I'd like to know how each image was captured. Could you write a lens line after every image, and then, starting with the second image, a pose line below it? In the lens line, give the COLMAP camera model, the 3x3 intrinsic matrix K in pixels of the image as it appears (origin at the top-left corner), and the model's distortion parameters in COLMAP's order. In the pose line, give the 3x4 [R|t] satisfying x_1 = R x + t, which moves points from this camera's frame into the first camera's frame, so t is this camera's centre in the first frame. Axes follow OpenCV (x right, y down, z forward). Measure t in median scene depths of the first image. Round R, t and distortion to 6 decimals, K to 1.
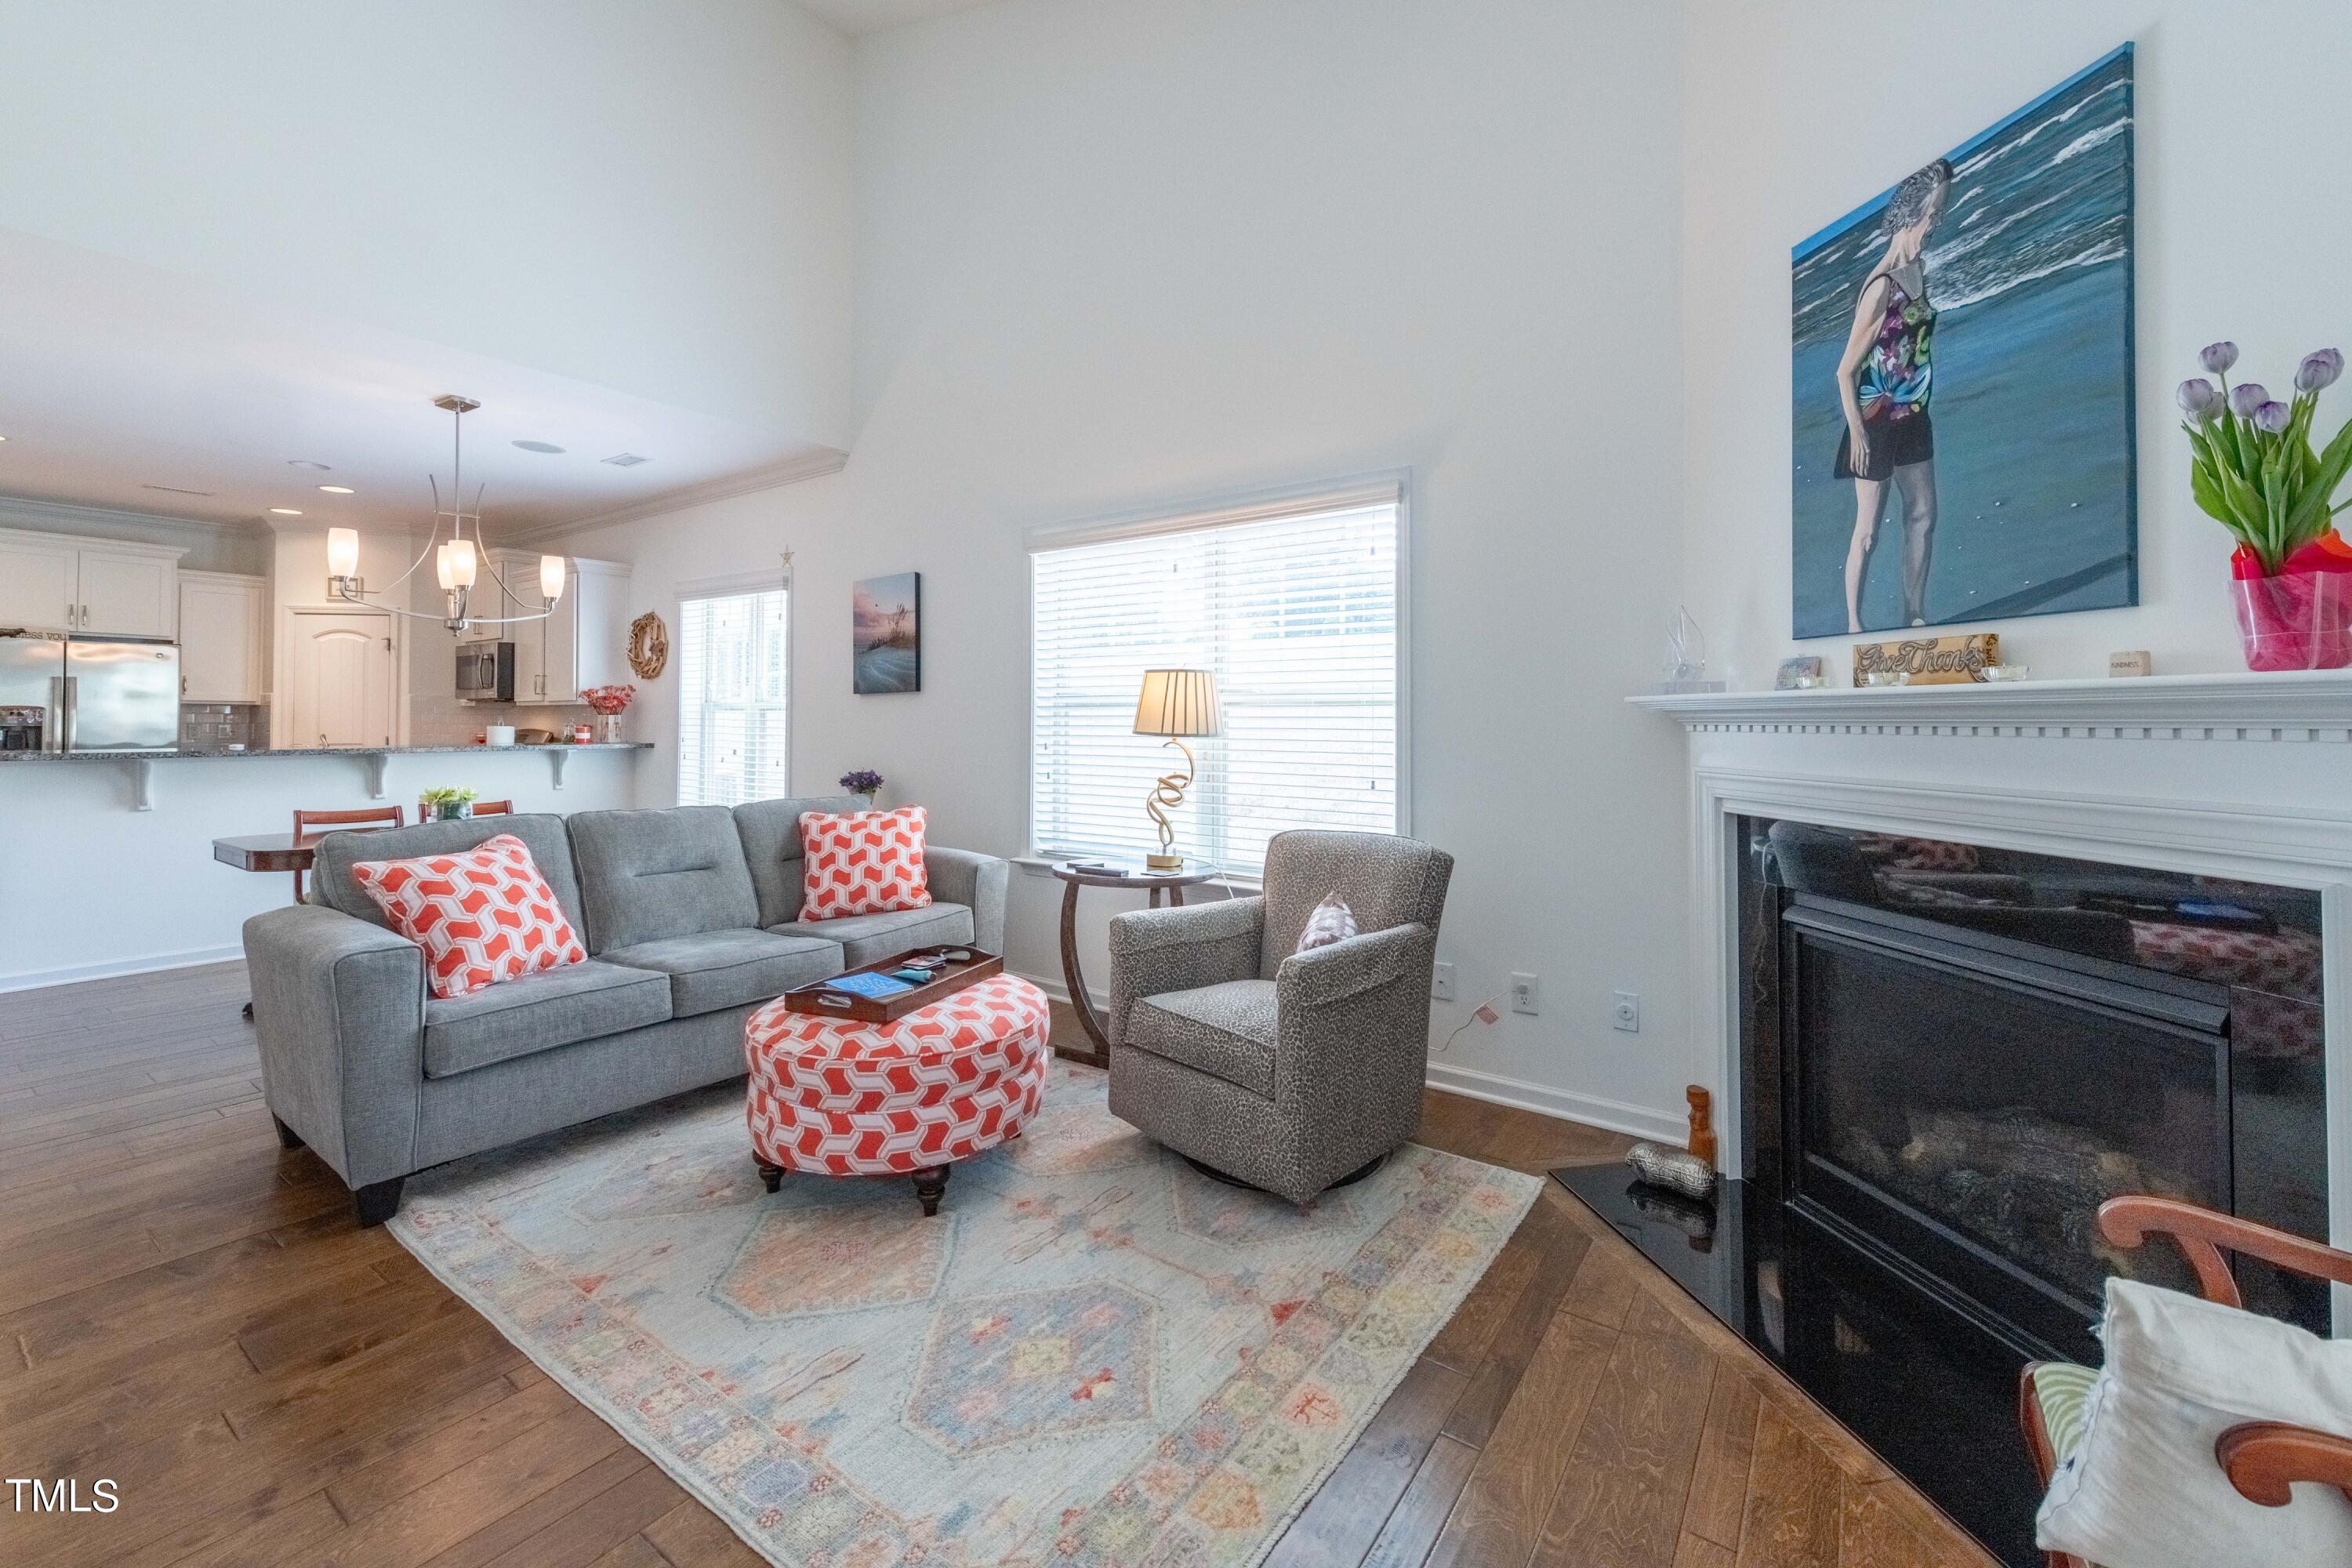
lens RADIAL K [[937.2, 0, 1227.4], [0, 937.2, 712.8], [0, 0, 1]] dist [0.002280, -0.000187]
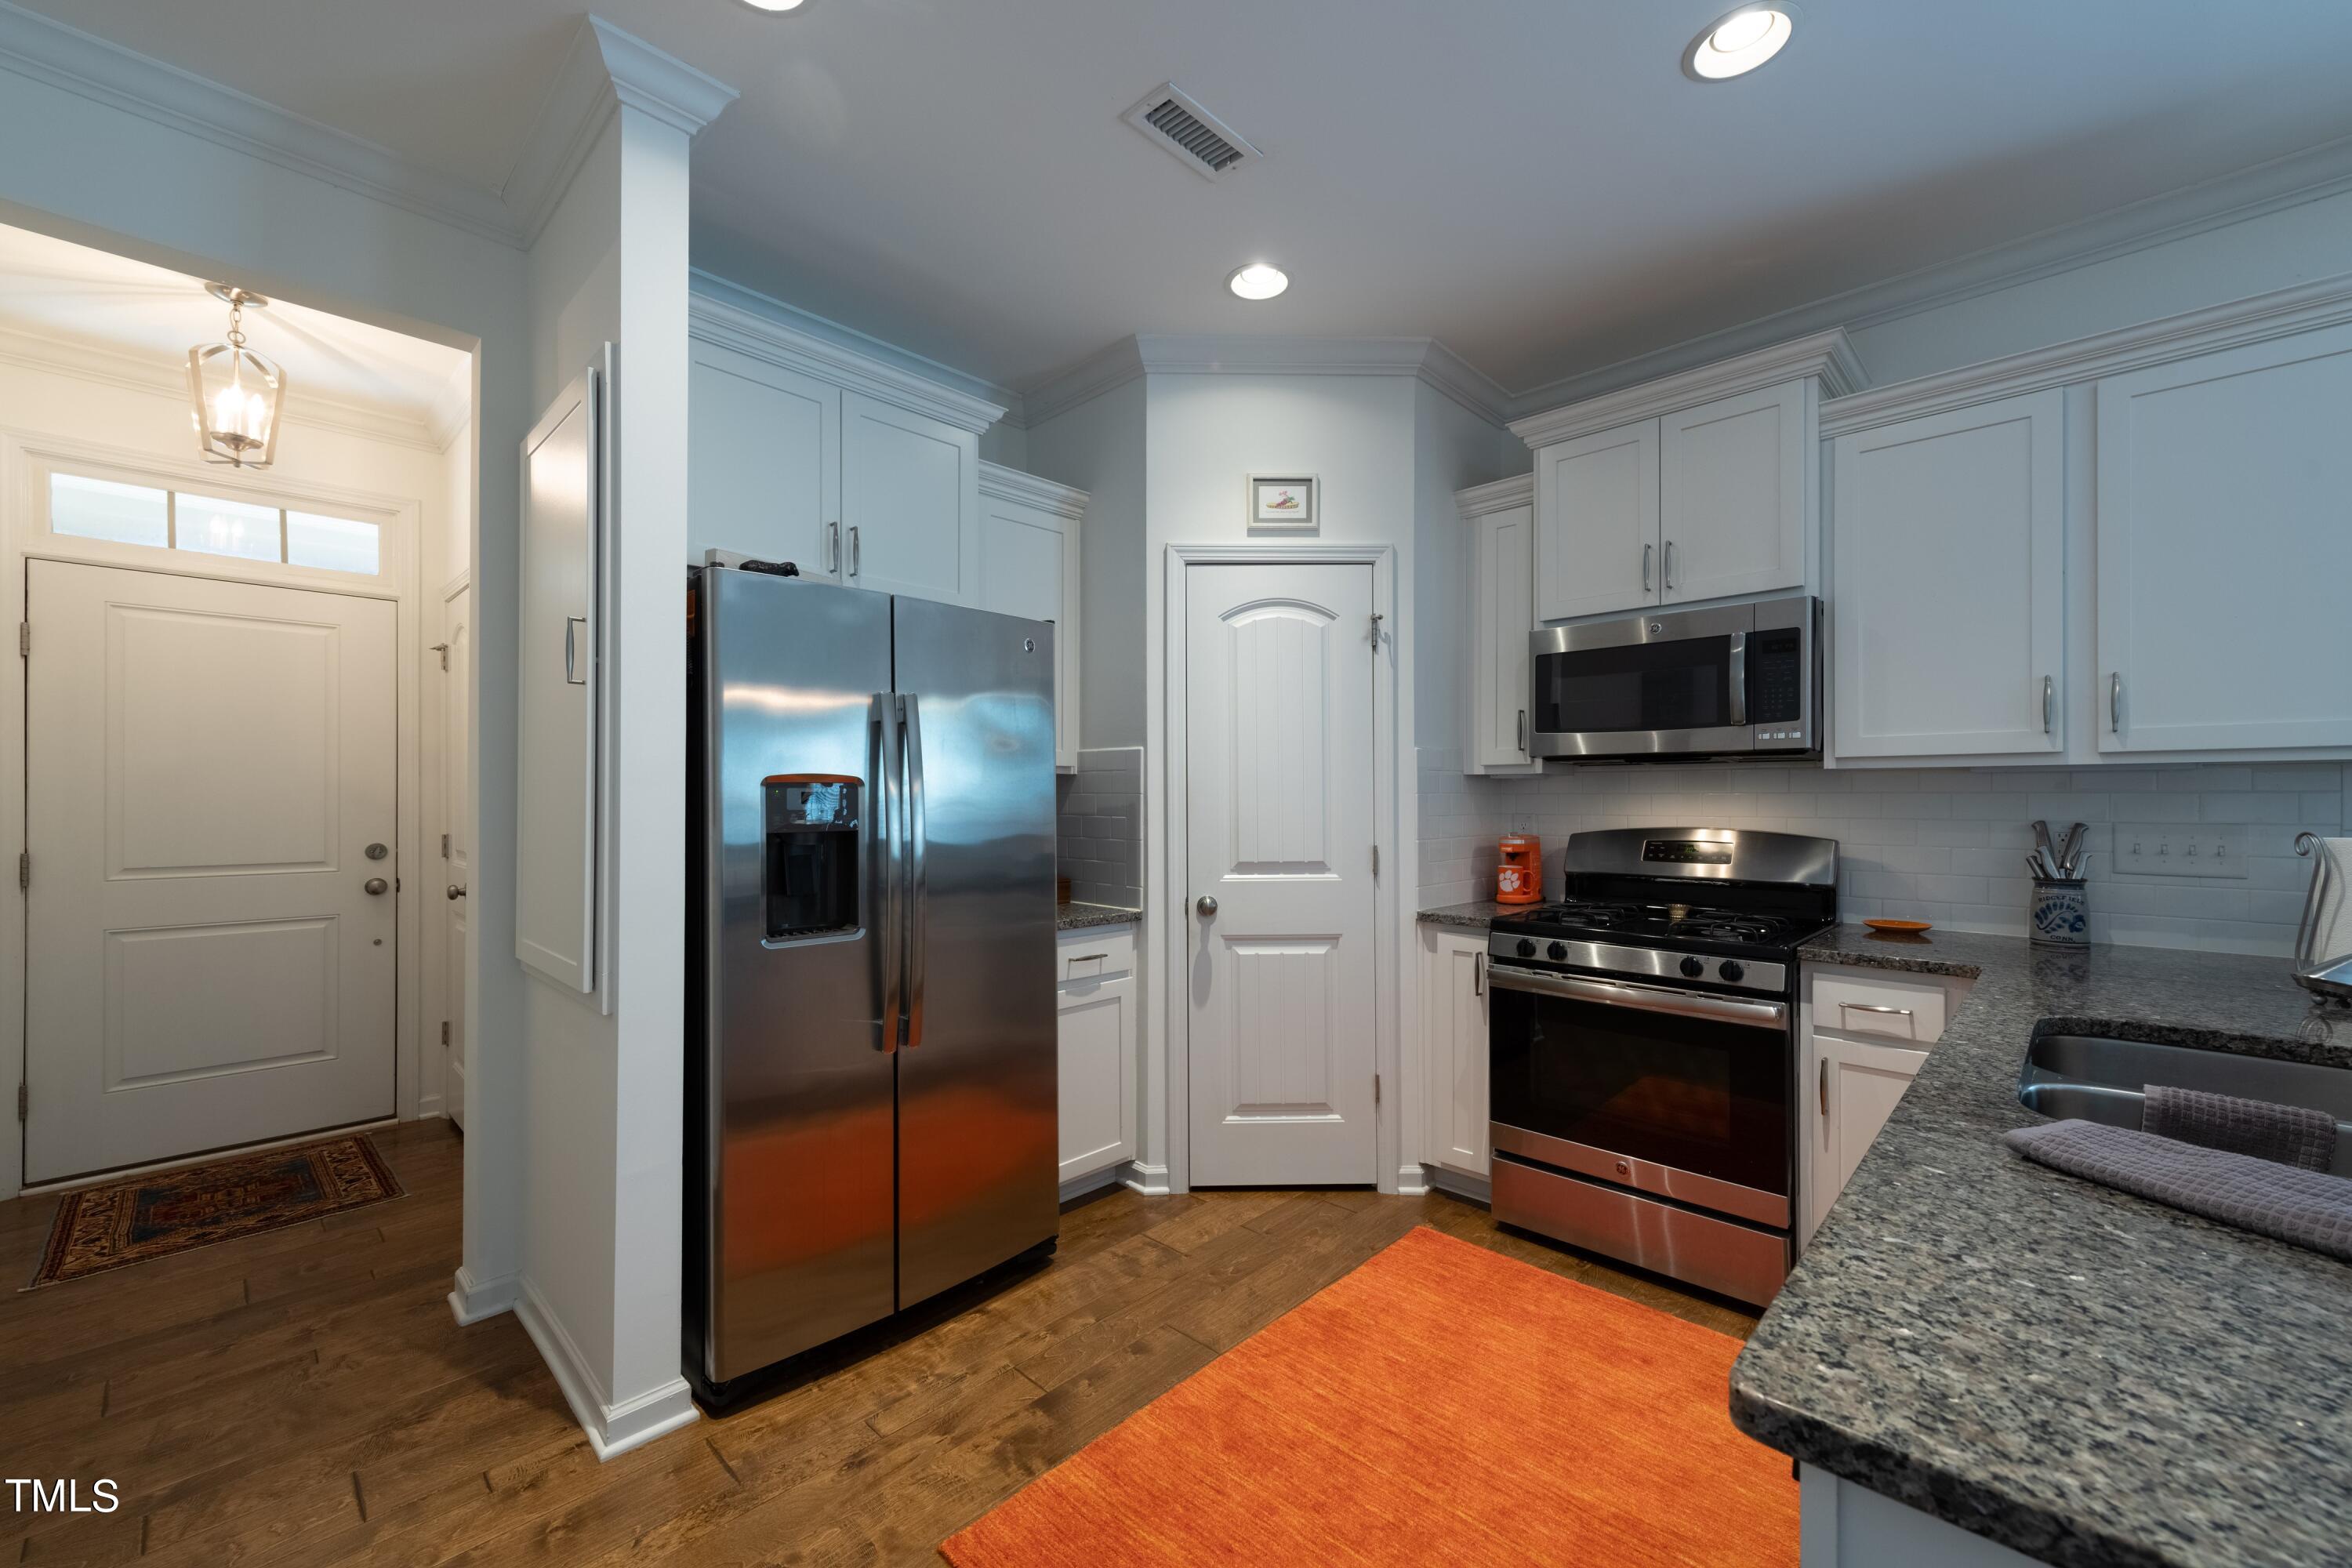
lens RADIAL K [[923.7, 0, 1204.7], [0, 923.7, 802.2], [0, 0, 1]] dist [0.000615, 0.000009]
pose [[0.984891, -0.000257, -0.173173, -2.217906], [0.002446, 0.999920, 0.012426, 0.001944], [0.173156, -0.012661, 0.984813, 1.405378]]
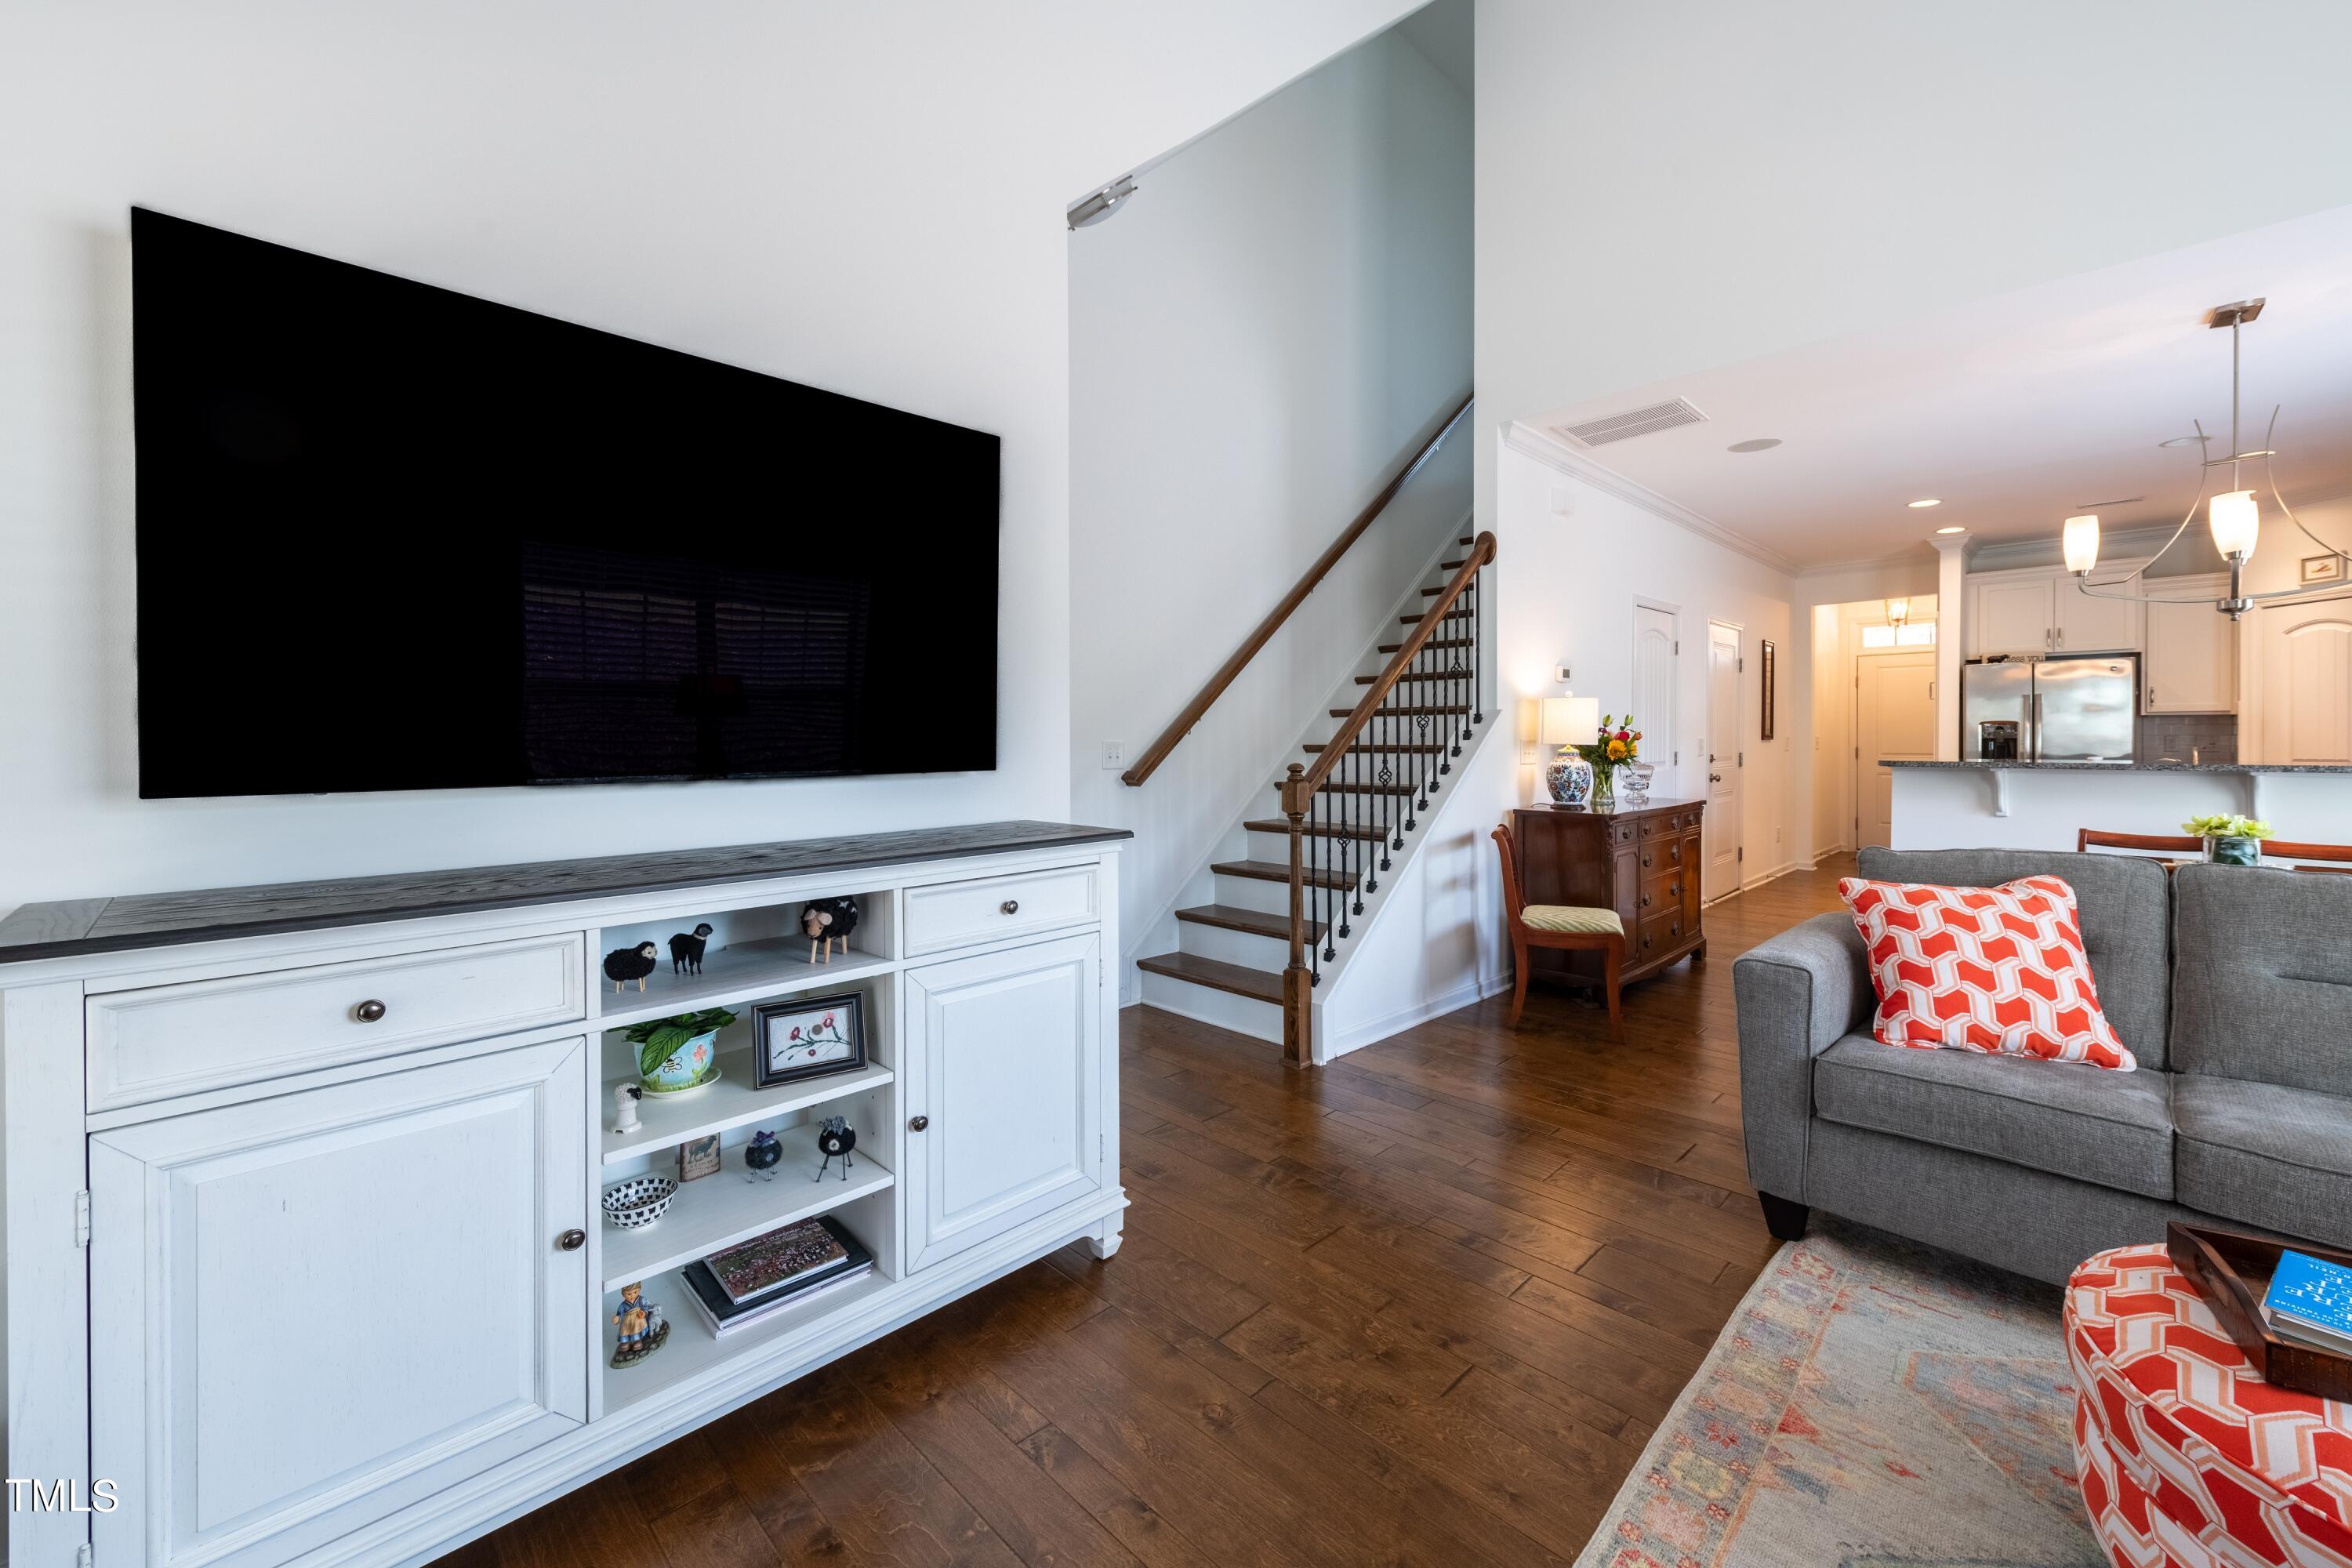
lens RADIAL K [[938.1, 0, 1170.4], [0, 938.1, 745.5], [0, 0, 1]] dist [0.002197, -0.000300]
pose [[-0.209160, 0.007153, -0.977855, 0.163876], [0.014434, 0.999887, 0.004227, 0.007022], [0.977775, -0.013231, -0.209239, 0.475919]]
